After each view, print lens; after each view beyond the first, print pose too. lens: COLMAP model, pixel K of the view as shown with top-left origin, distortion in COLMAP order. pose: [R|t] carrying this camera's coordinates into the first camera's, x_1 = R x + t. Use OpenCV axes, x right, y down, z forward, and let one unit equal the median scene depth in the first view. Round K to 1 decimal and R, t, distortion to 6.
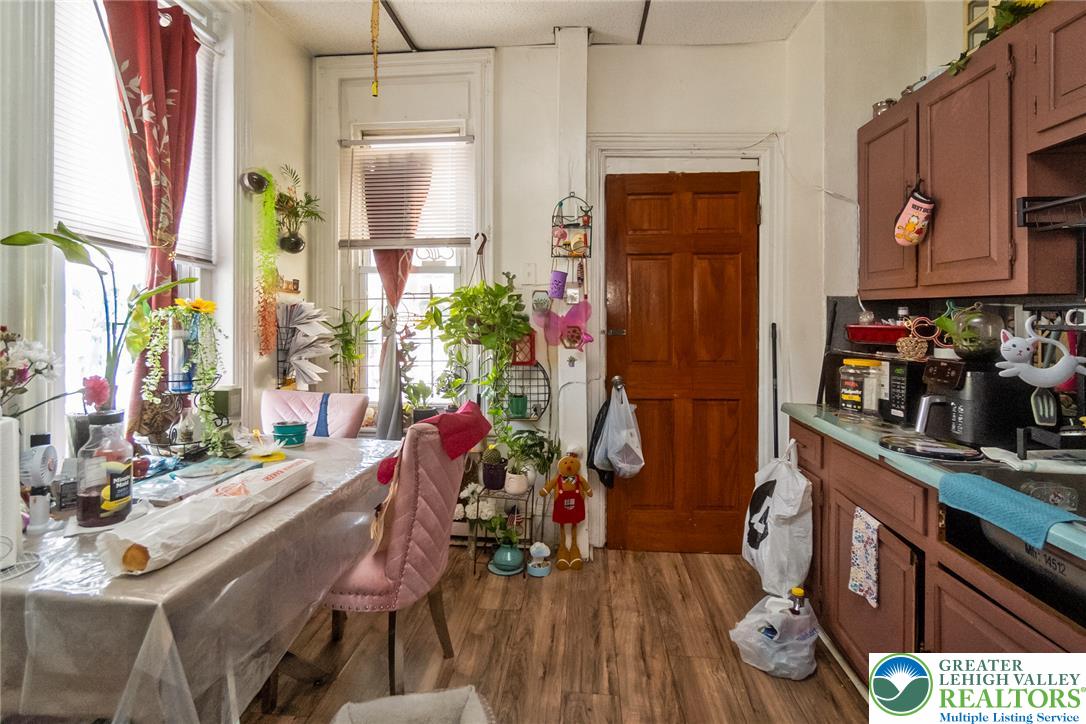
lens RADIAL K [[507.8, 0, 552.0], [0, 507.8, 318.2], [0, 0, 1]] dist [0.000086, -0.000030]
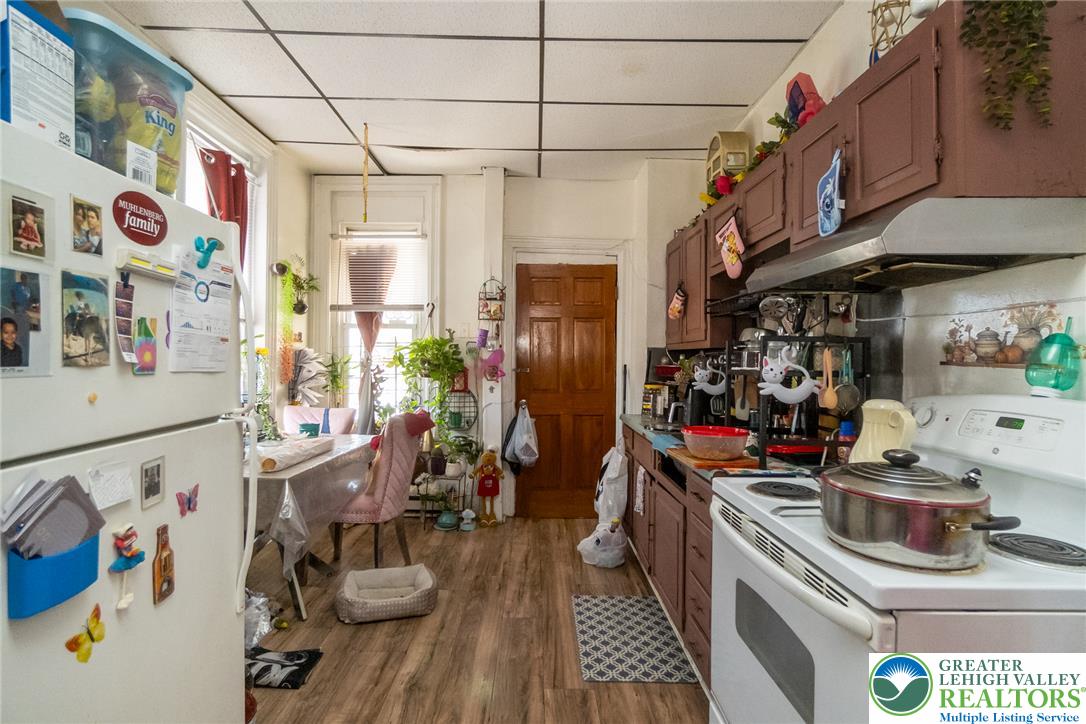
lens RADIAL K [[507.8, 0, 541.1], [0, 507.8, 357.0], [0, 0, 1]] dist [0.000086, -0.000030]
pose [[0.997639, 0.007005, 0.068325, 0.081492], [-0.005978, 0.999866, -0.015224, 0.011659], [-0.068423, 0.014780, 0.997547, -0.503398]]
